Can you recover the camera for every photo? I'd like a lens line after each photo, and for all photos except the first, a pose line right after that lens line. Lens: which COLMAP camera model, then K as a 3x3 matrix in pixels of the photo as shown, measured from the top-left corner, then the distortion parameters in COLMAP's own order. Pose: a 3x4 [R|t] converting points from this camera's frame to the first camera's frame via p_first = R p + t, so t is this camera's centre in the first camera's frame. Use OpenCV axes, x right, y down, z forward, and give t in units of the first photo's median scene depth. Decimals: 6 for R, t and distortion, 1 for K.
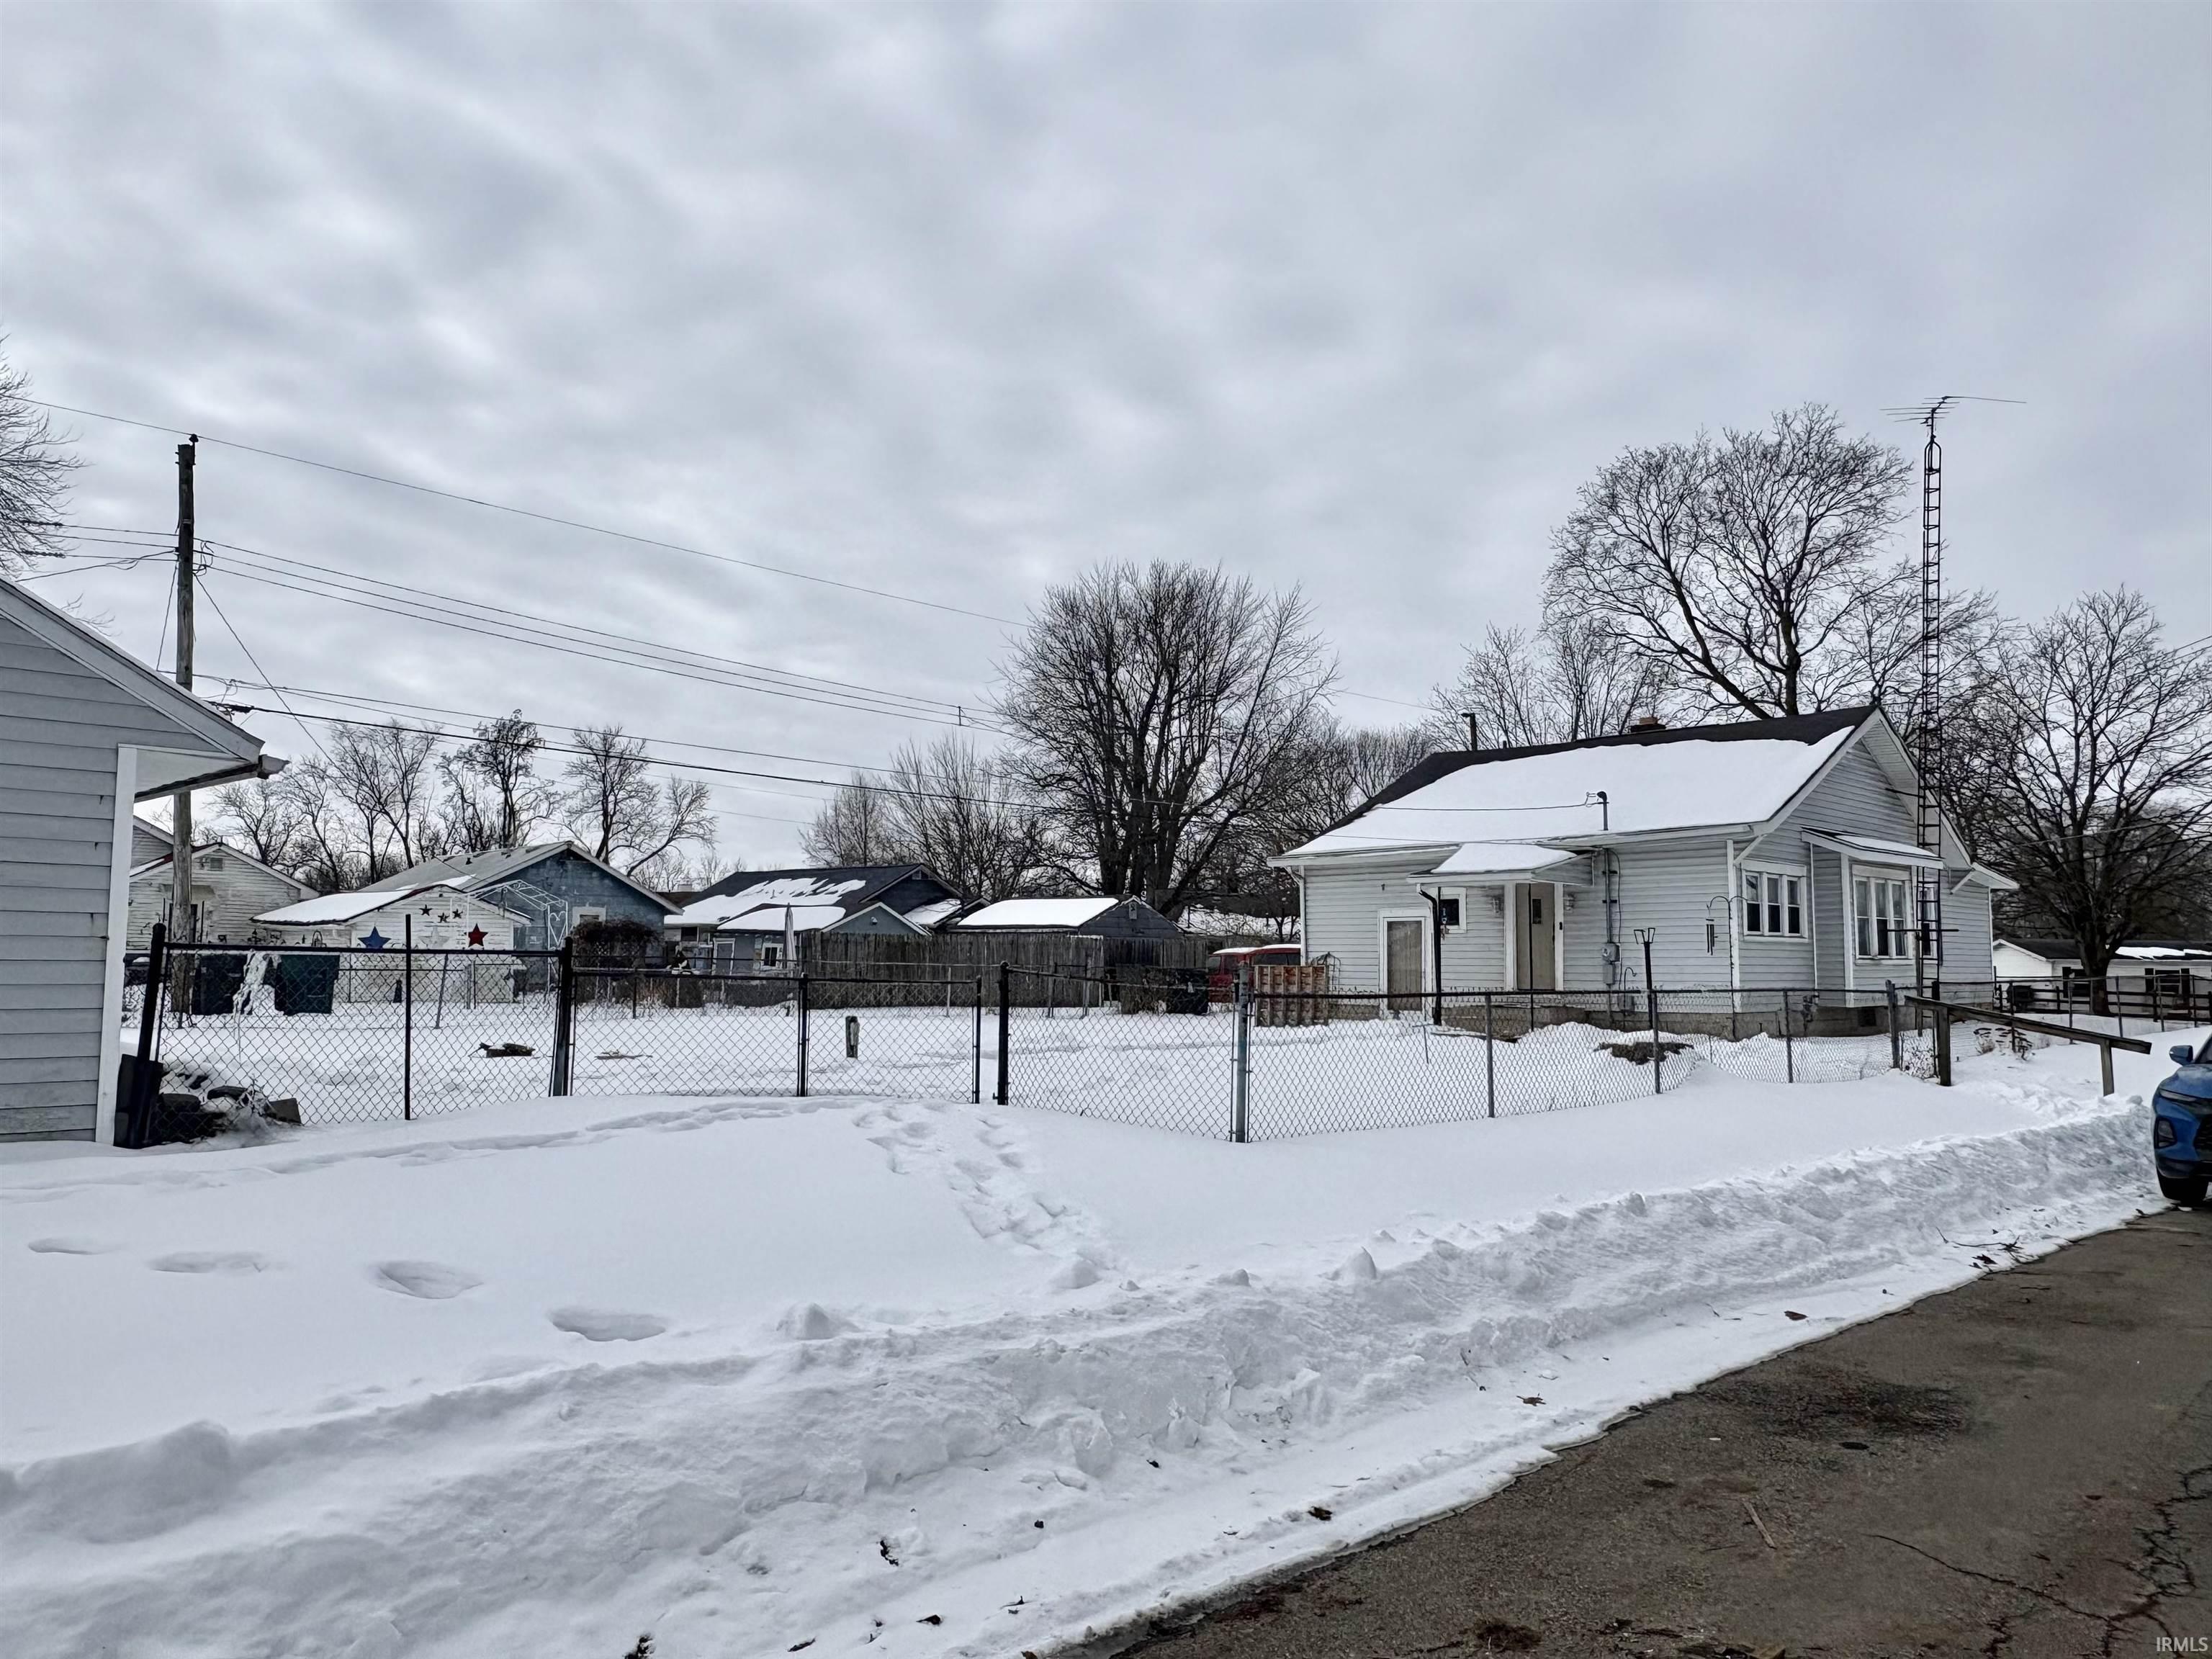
lens RADIAL K [[1539.2, 0, 1104.0], [0, 1539.2, 842.8], [0, 0, 1]] dist [-0.008830, 0.013204]
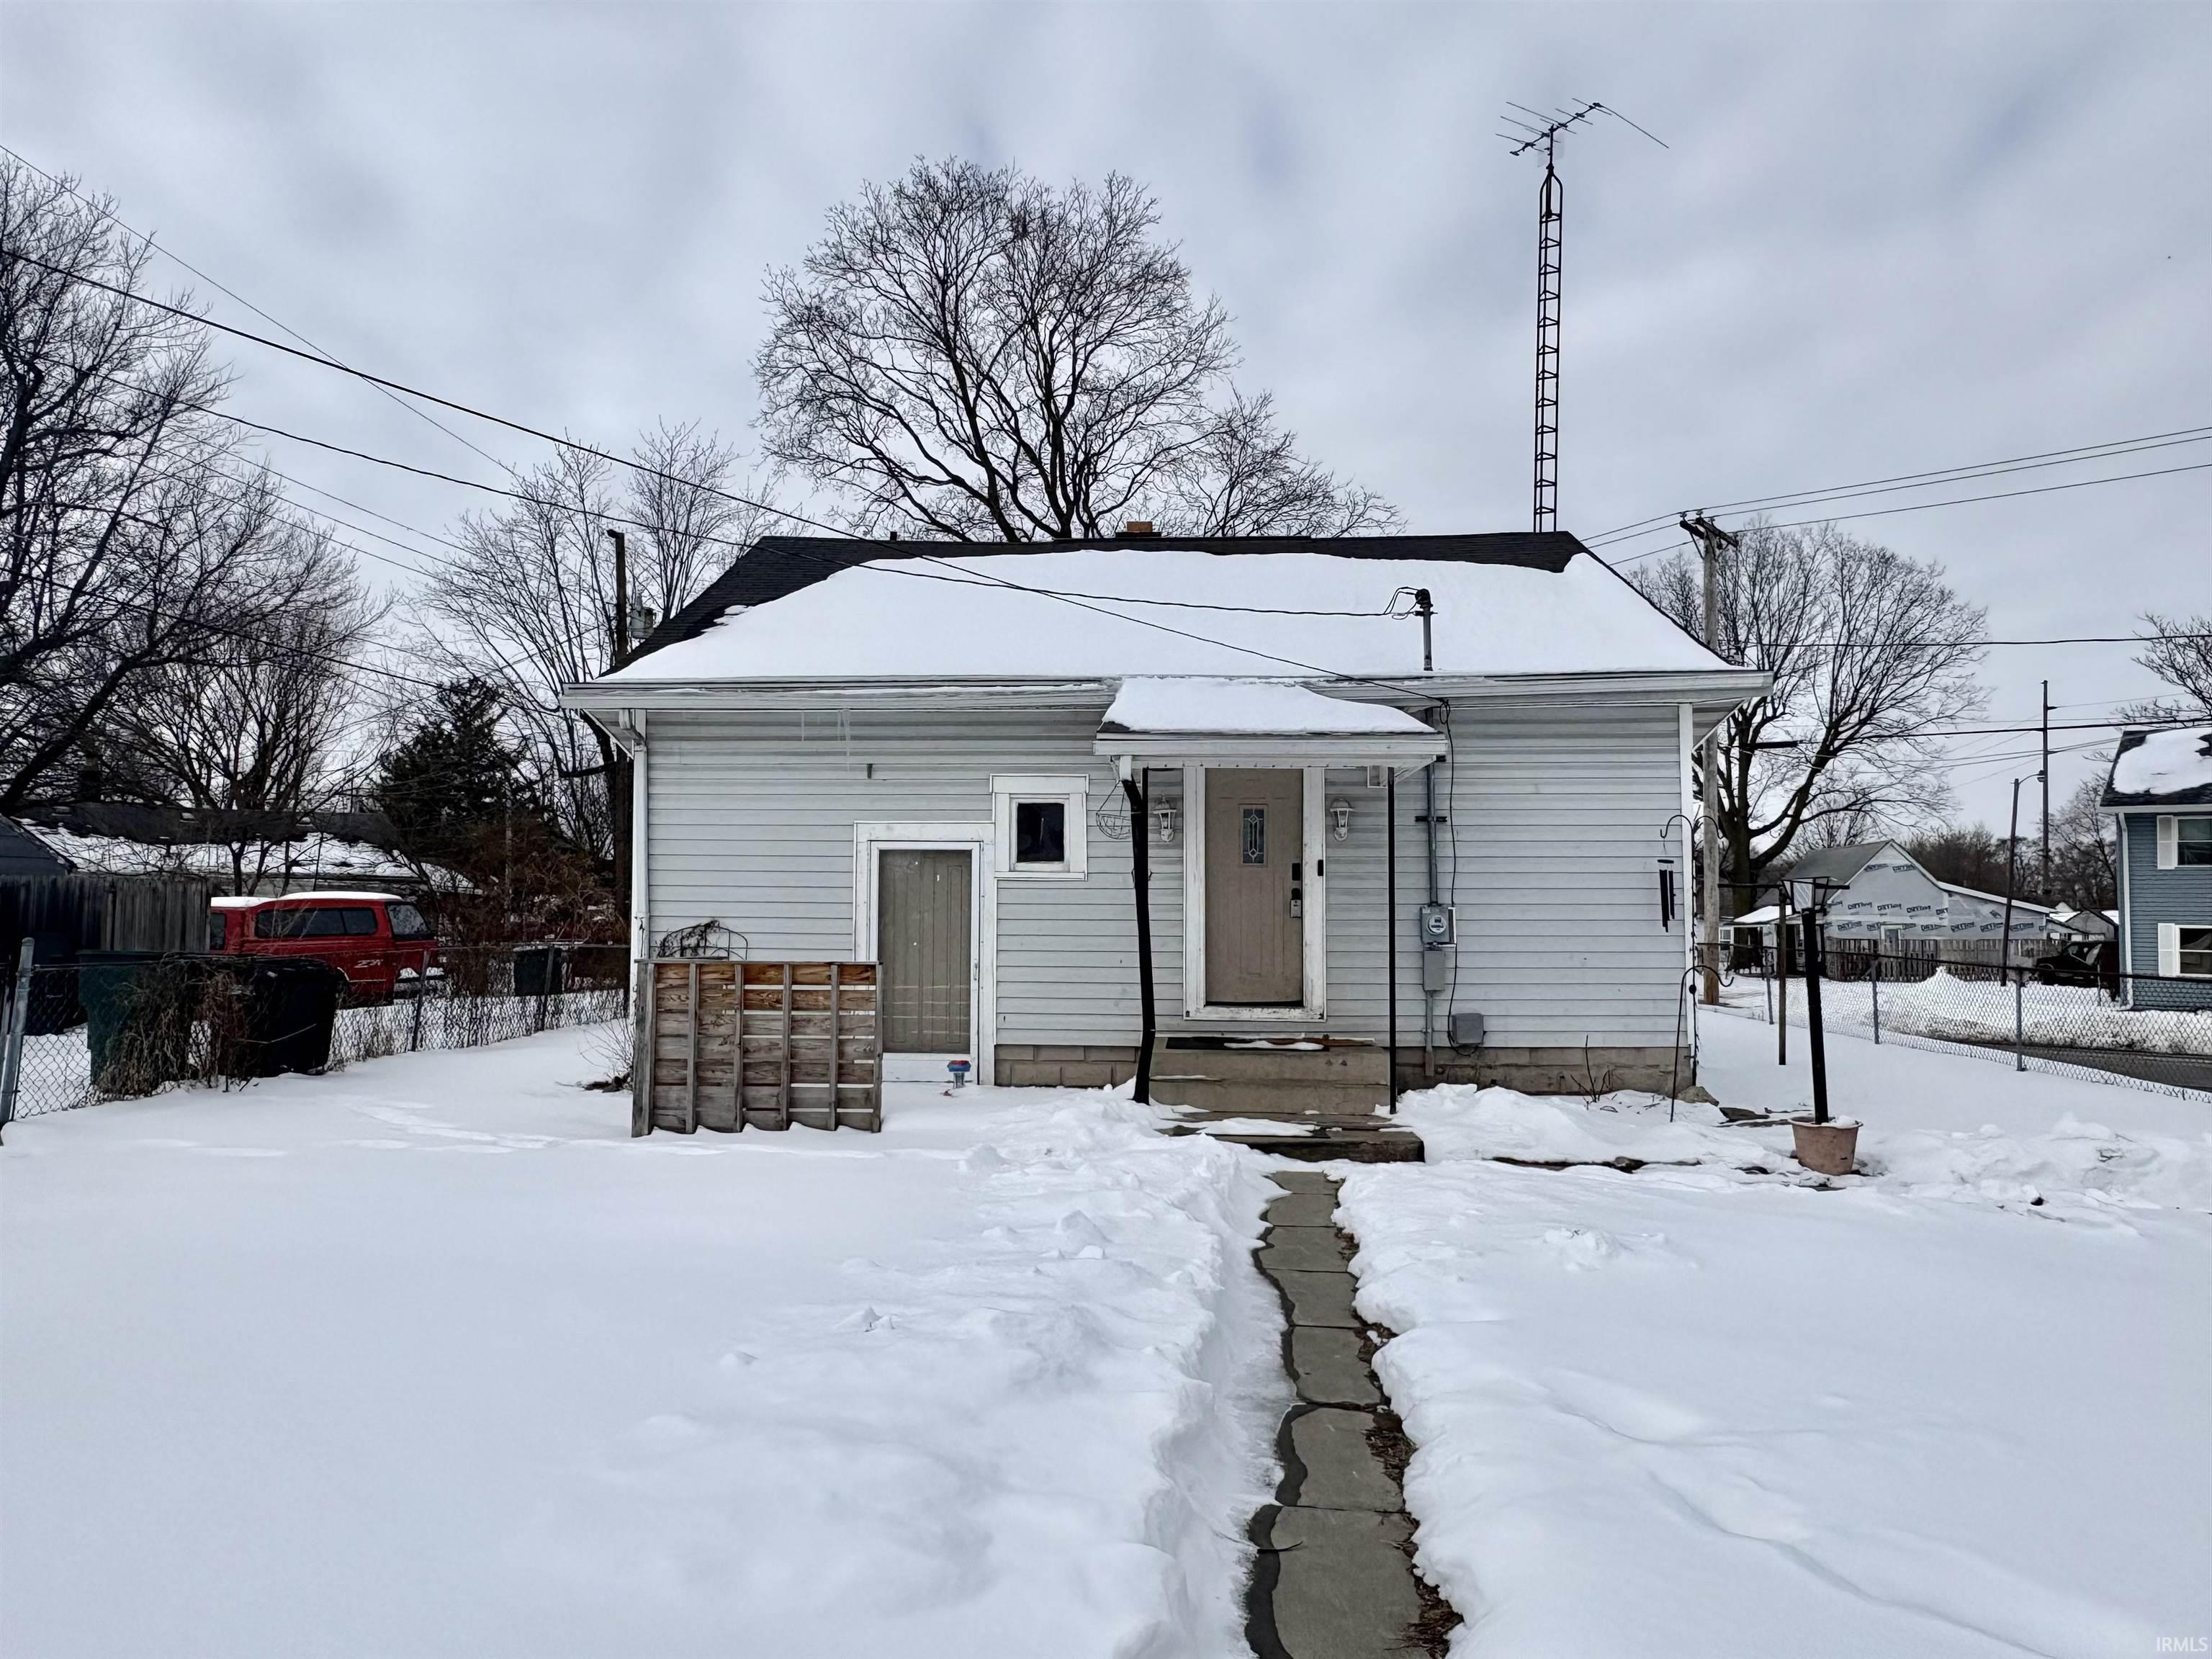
lens RADIAL K [[1539.2, 0, 1108.5], [0, 1539.2, 840.6], [0, 0, 1]] dist [-0.008830, 0.013204]
pose [[0.738349, 0.031259, 0.673694, -0.067405], [-0.054796, 0.998403, 0.013729, 0.042580], [-0.672189, -0.047053, 0.738883, 0.695060]]
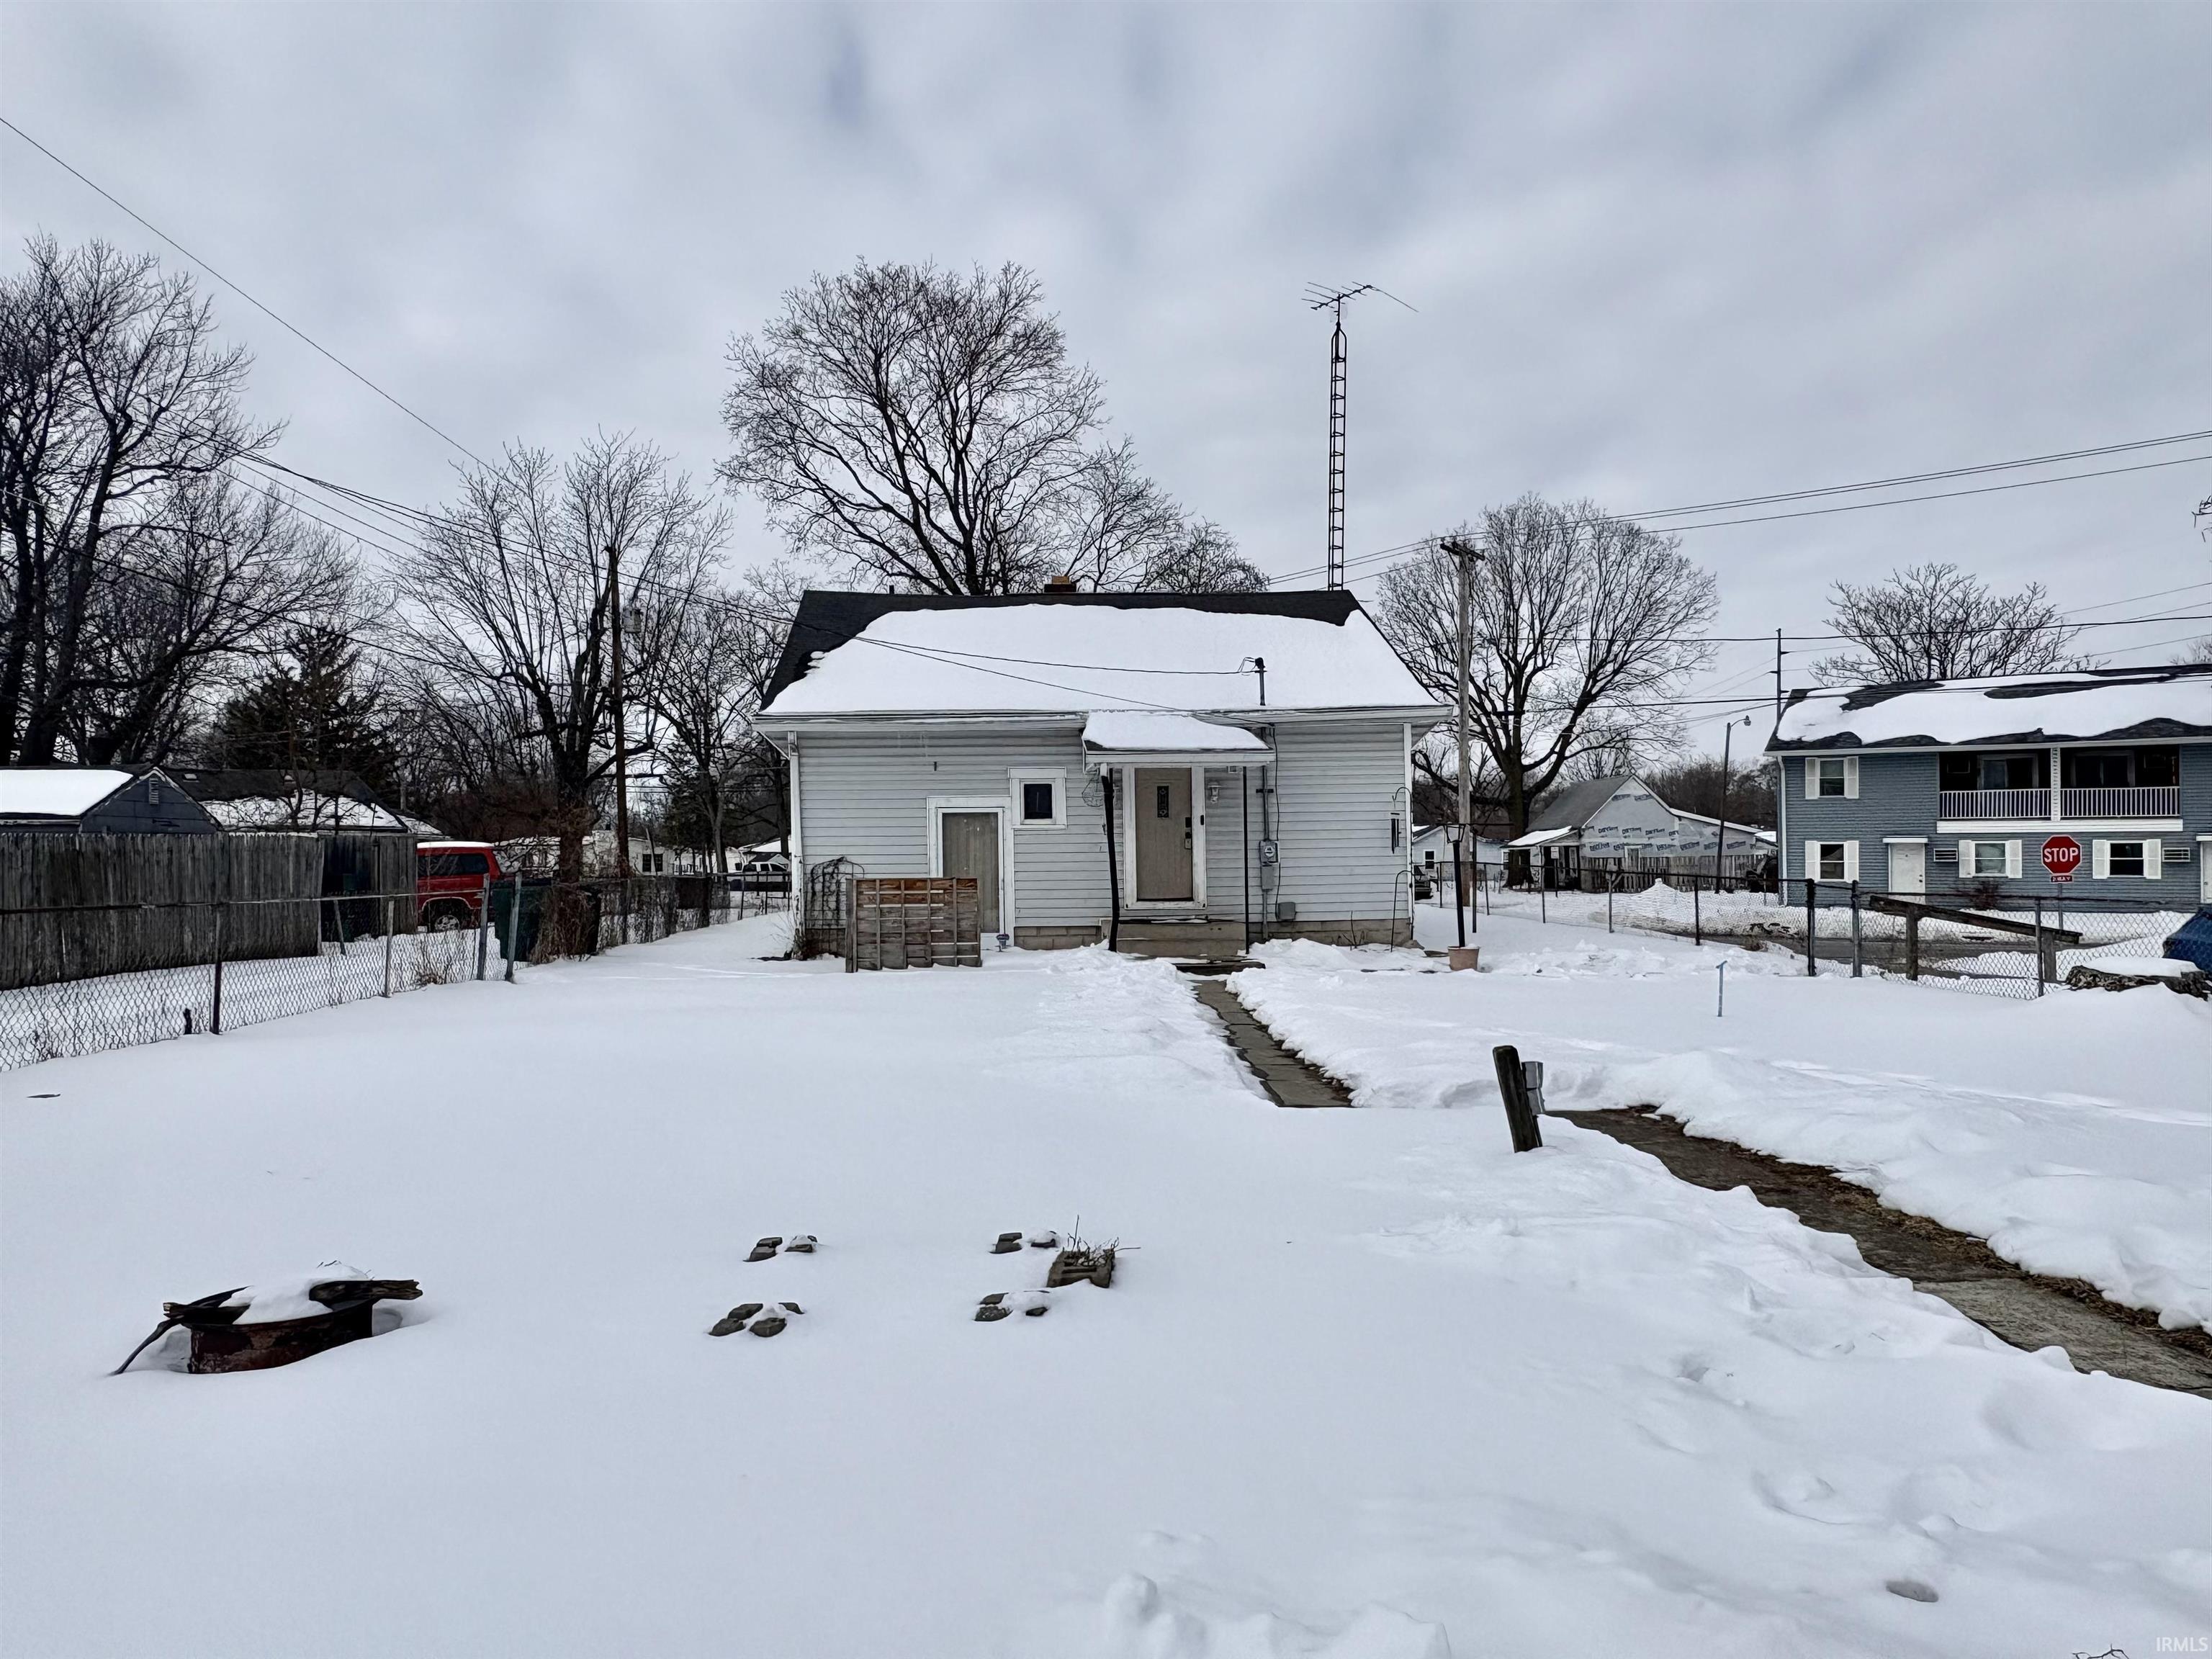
lens RADIAL K [[1539.2, 0, 1116.3], [0, 1539.2, 835.2], [0, 0, 1]] dist [-0.008830, 0.013204]
pose [[0.651947, -0.007938, 0.758223, -0.347057], [-0.044492, 0.997822, 0.048702, 0.024346], [-0.756958, -0.065486, 0.650174, 0.505006]]
